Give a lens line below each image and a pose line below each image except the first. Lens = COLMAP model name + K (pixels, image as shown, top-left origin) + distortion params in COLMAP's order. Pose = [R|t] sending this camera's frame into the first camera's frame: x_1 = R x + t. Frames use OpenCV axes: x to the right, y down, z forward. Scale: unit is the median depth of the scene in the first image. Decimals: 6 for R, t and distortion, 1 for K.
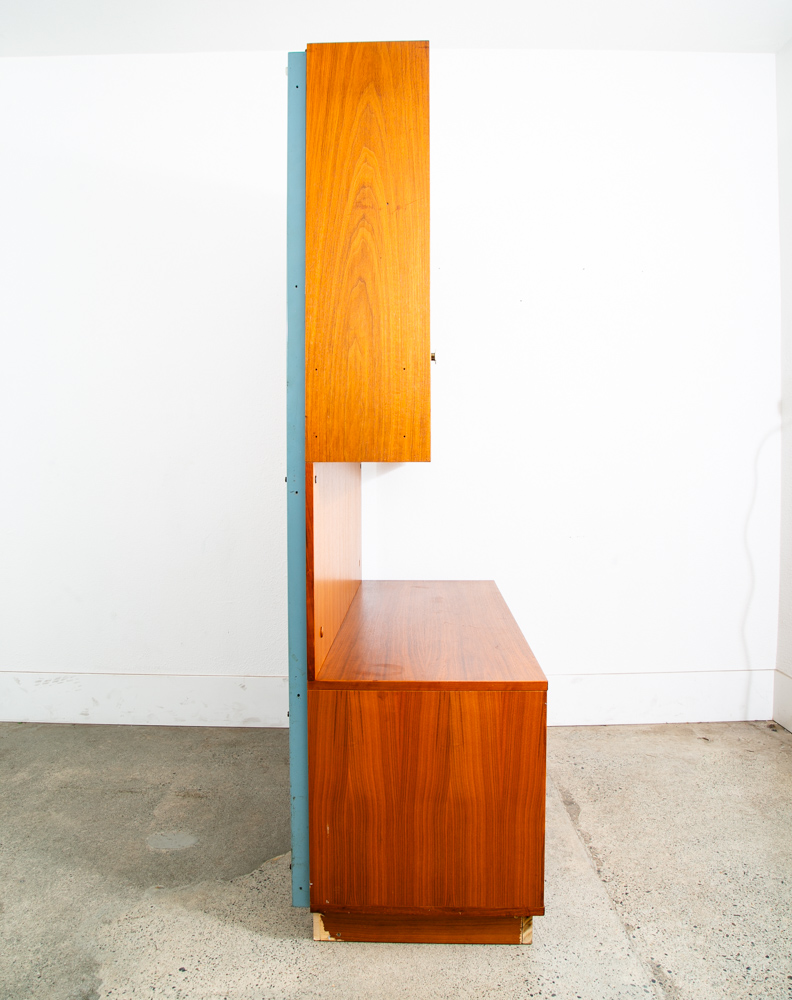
lens RADIAL K [[807.3, 0, 396.8], [0, 807.3, 465.2], [0, 0, 1]] dist [-0.124252, 0.062689]
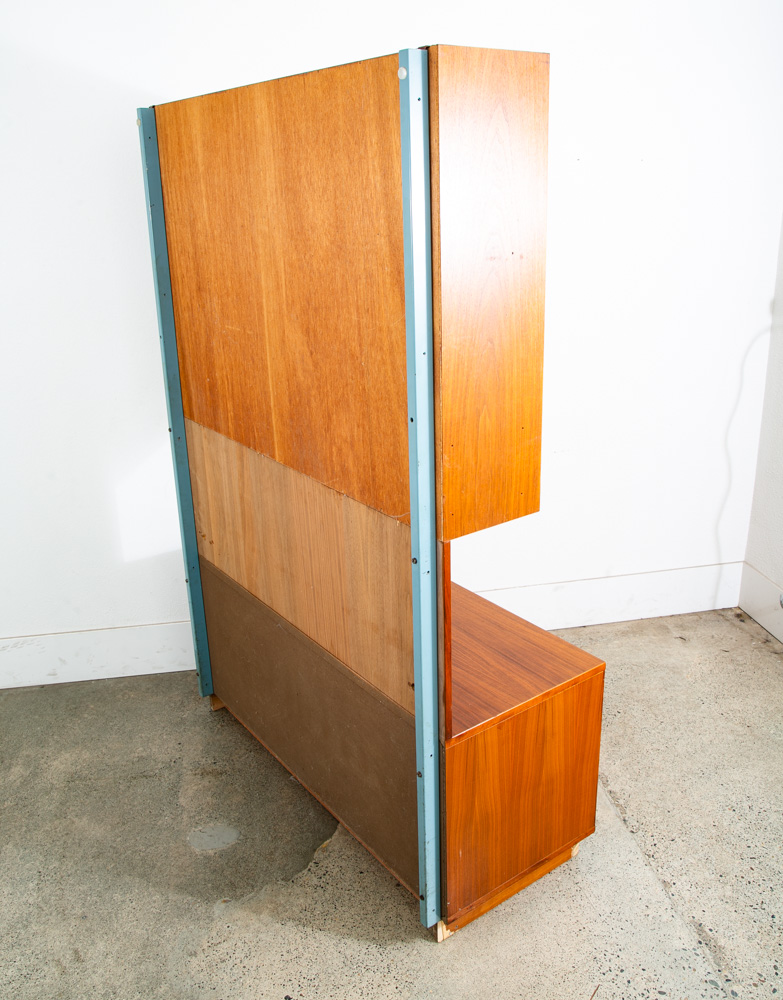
lens RADIAL K [[880.0, 0, 397.3], [0, 880.0, 479.3], [0, 0, 1]] dist [-0.103480, 0.079626]
pose [[0.985279, -0.080554, 0.150786, -0.208674], [0.030785, 0.951212, 0.306999, -0.331628], [-0.168160, -0.297838, 0.939689, 0.055547]]
